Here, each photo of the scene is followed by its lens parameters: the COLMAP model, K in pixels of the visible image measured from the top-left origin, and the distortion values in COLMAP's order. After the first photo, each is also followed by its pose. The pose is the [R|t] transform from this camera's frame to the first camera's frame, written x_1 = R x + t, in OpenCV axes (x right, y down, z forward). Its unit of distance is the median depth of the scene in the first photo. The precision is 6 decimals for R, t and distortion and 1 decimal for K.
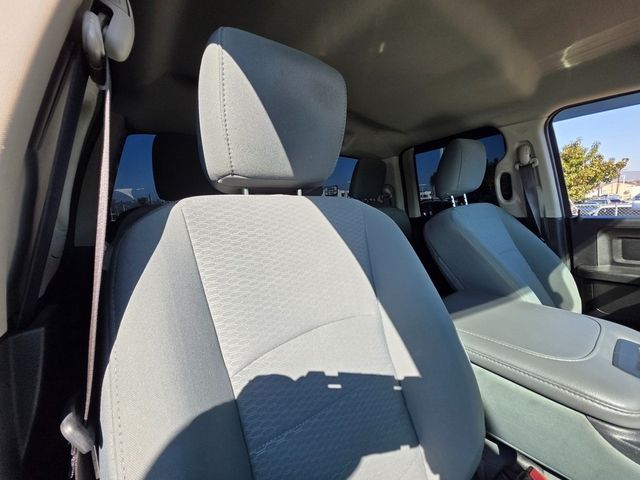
lens RADIAL K [[254.0, 0, 321.9], [0, 254.0, 241.3], [0, 0, 1]] dist [0.000107, 0.000884]
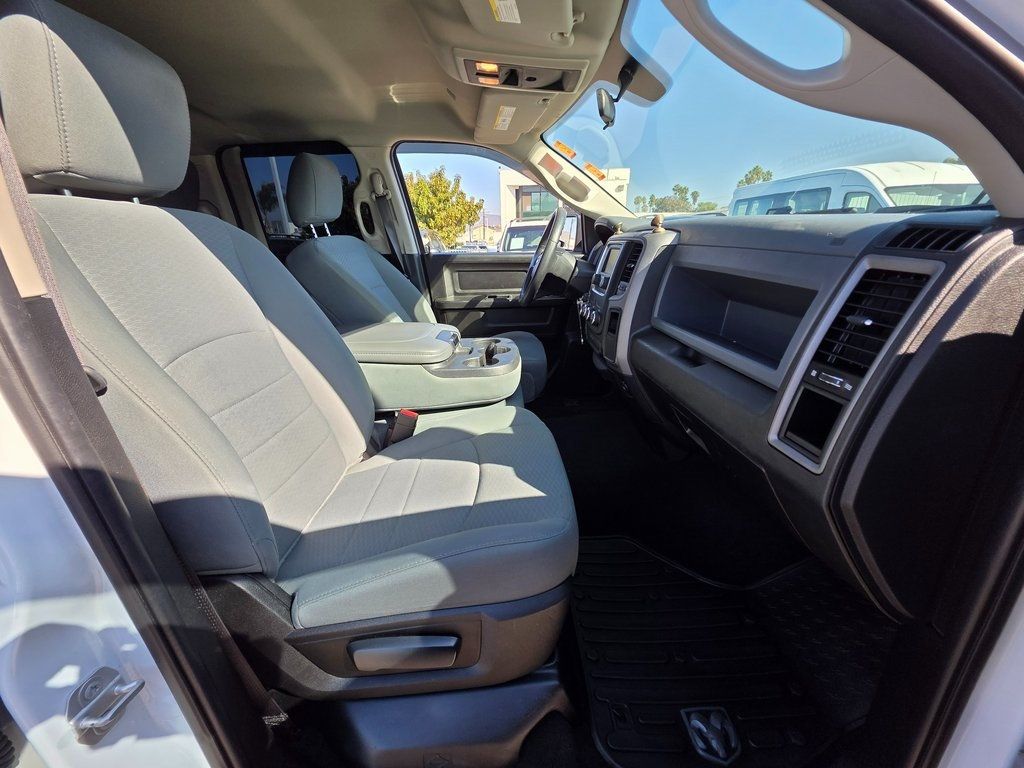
lens RADIAL K [[406.5, 0, 516.6], [0, 406.5, 381.6], [0, 0, 1]] dist [0.000107, 0.000884]
pose [[0.599337, -0.224207, 0.768457, -0.228521], [0.084650, 0.972344, 0.217672, 0.091076], [-0.796008, -0.065409, 0.601741, -0.381994]]
